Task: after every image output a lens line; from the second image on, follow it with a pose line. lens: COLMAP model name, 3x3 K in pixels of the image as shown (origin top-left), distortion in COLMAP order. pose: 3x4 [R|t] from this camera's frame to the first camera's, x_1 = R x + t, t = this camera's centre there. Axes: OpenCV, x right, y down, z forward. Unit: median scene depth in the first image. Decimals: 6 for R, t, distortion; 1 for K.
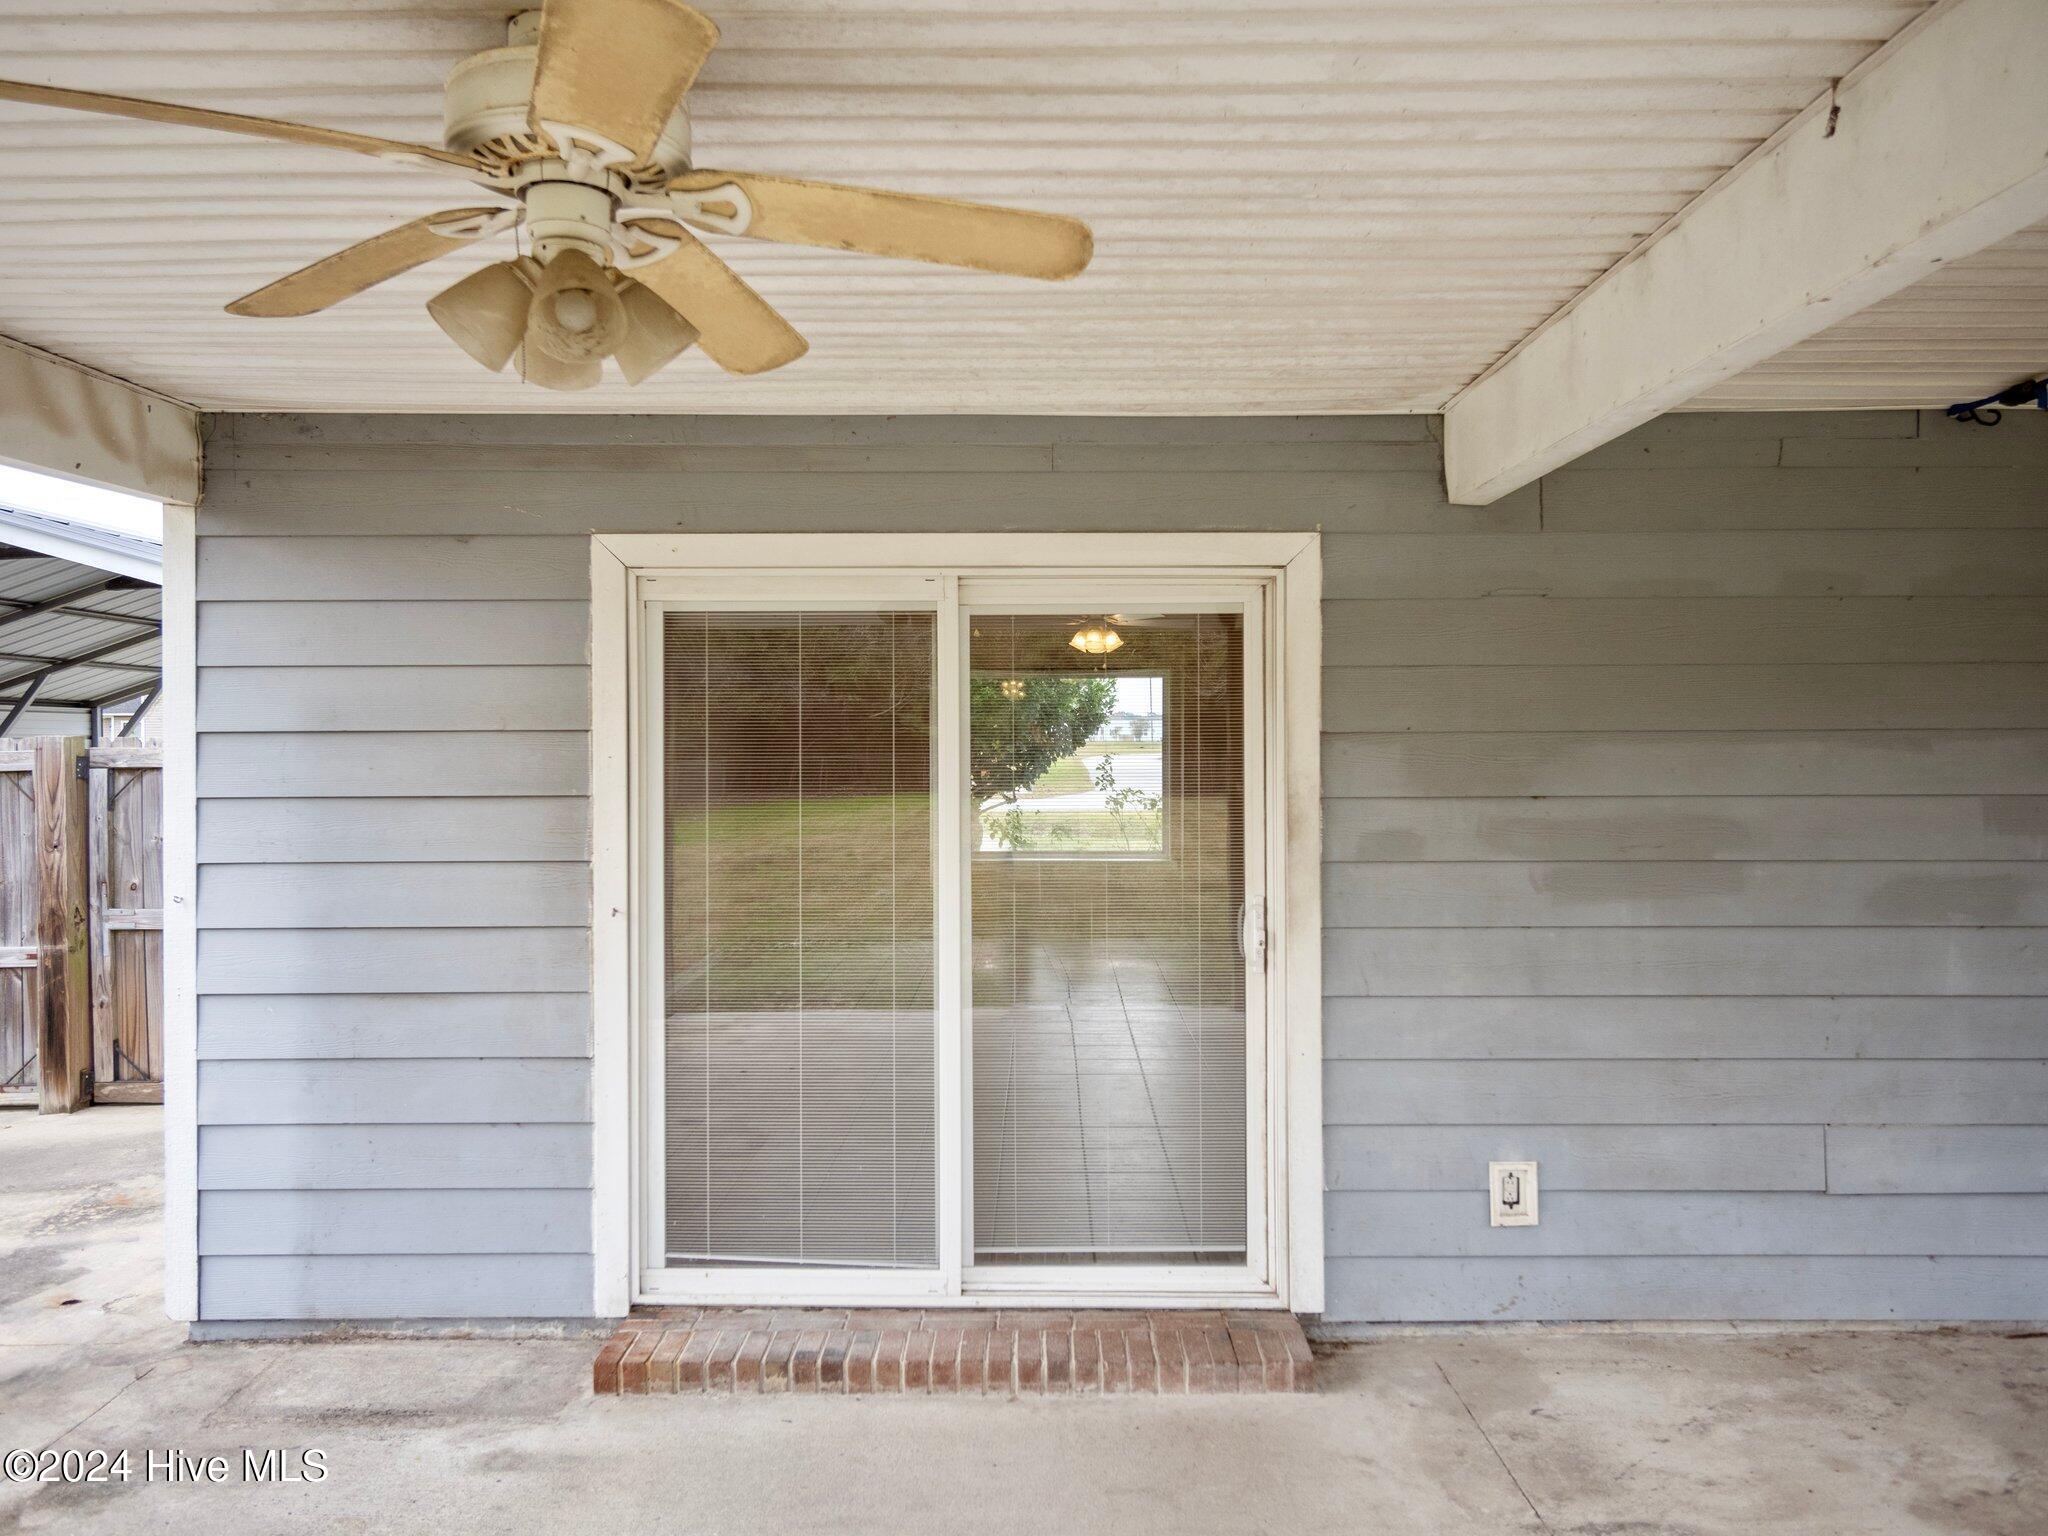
lens RADIAL K [[1426.2, 0, 1024.0], [0, 1426.2, 768.0], [0, 0, 1]] dist [-0.000944, -0.000776]
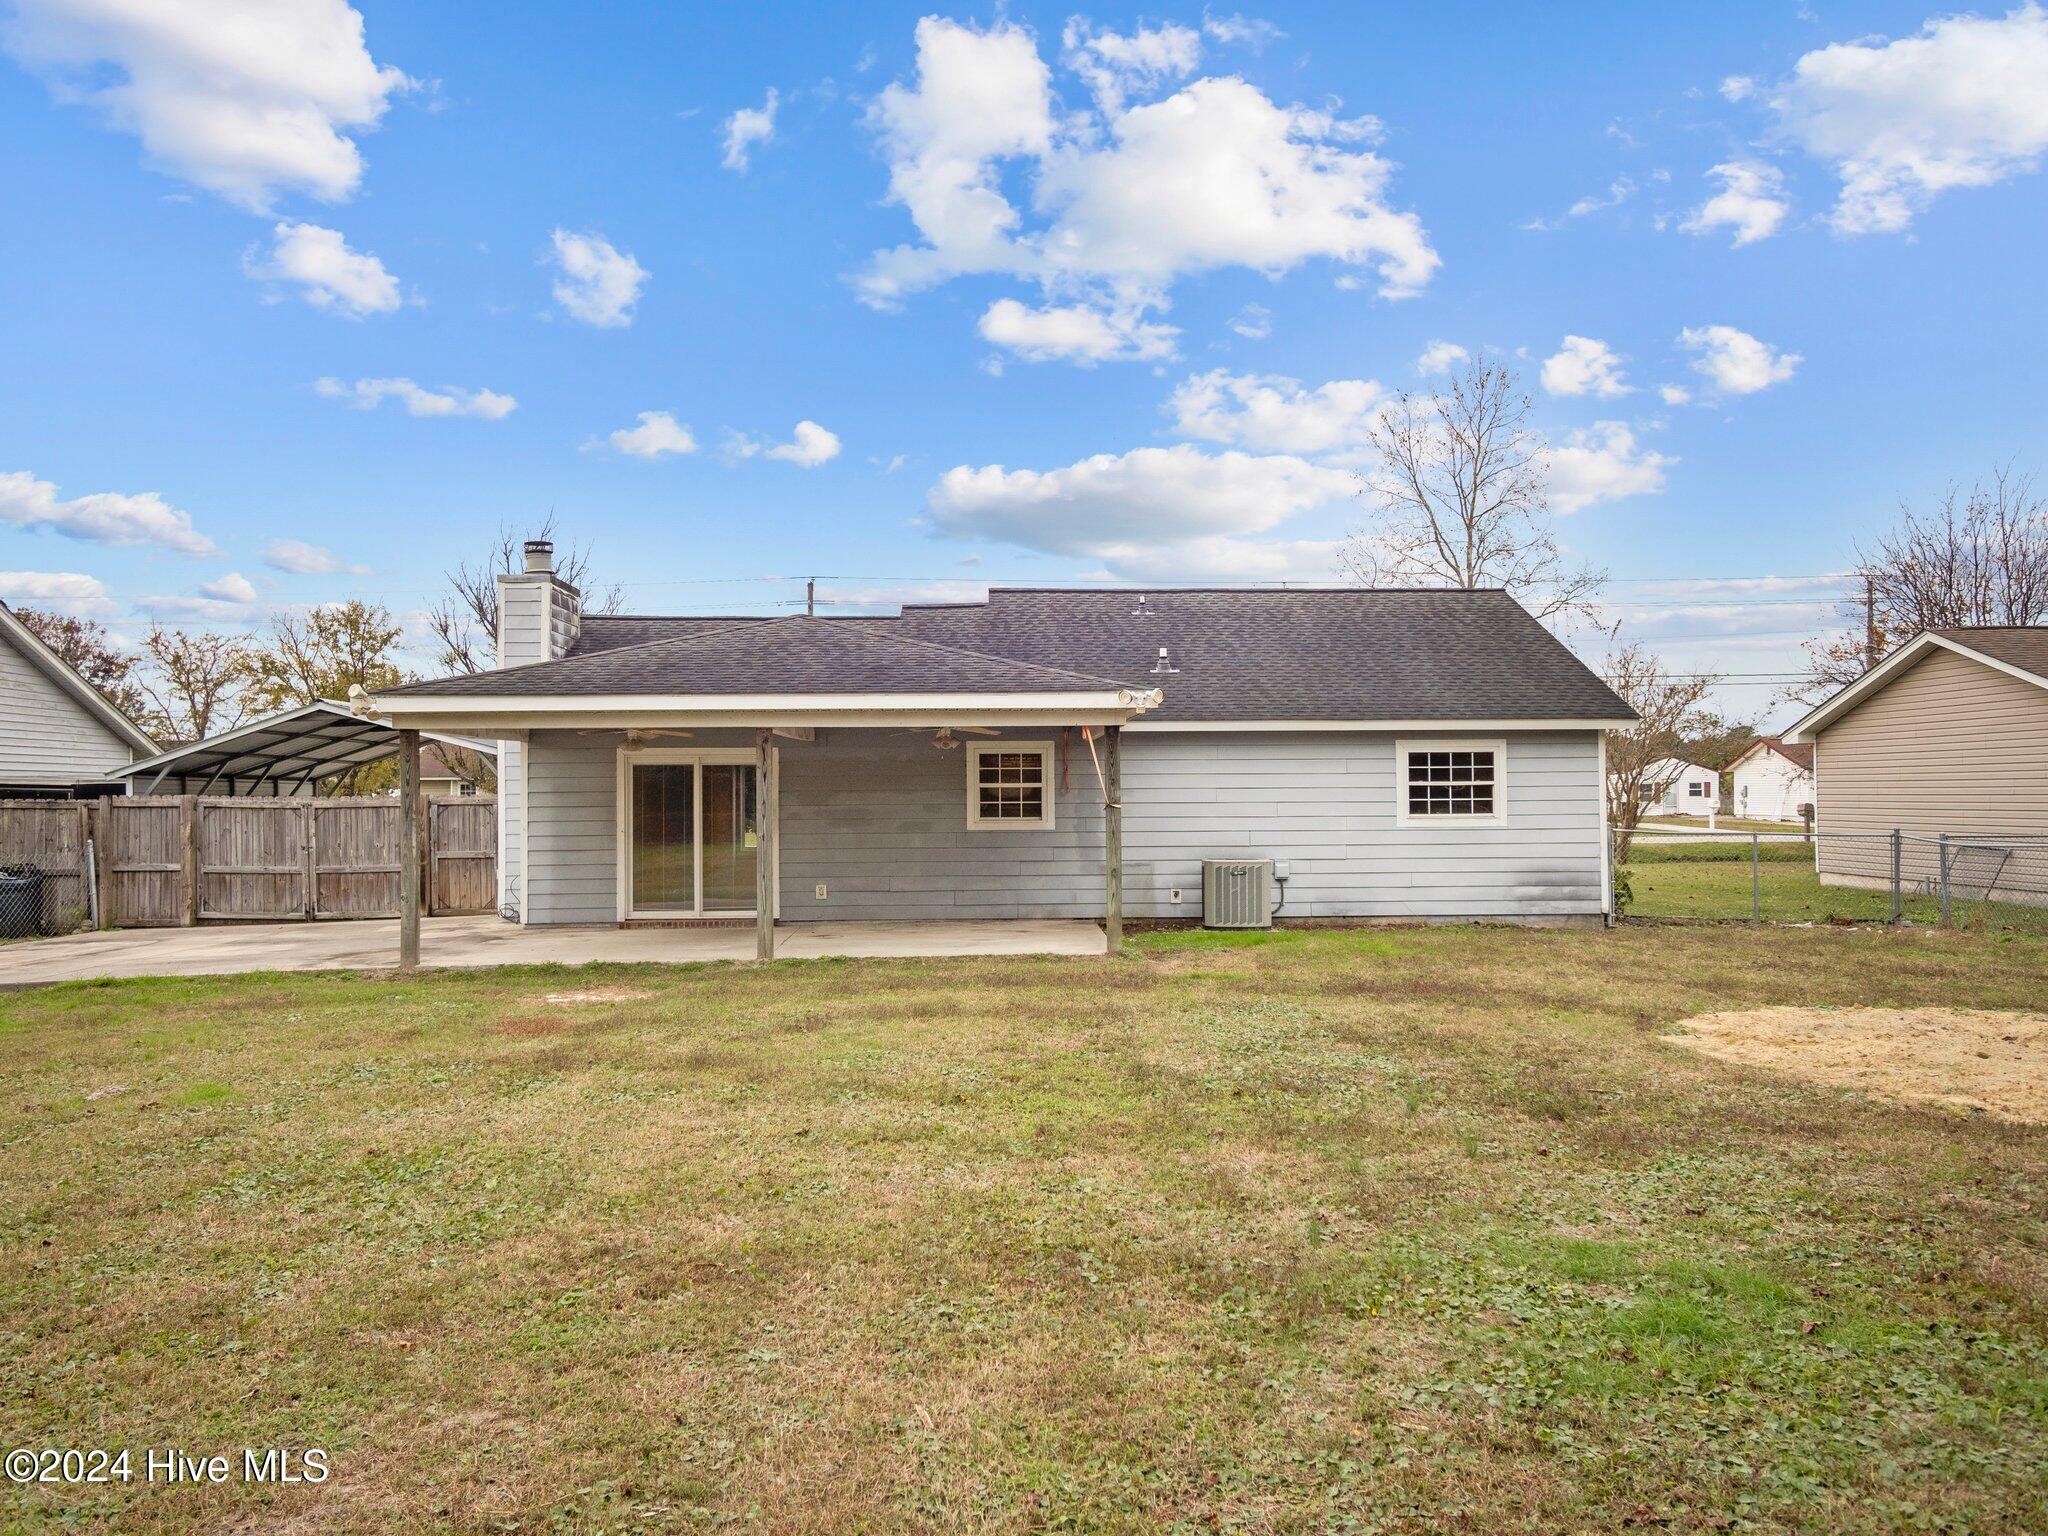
lens RADIAL K [[1652.0, 0, 1024.0], [0, 1652.0, 768.0], [0, 0, 1]] dist [0.003054, 0.000300]
pose [[0.999409, -0.003975, 0.034156, 0.802608], [0.005341, 0.999186, -0.039994, 0.115585], [-0.033969, 0.040153, 0.998616, -4.256463]]
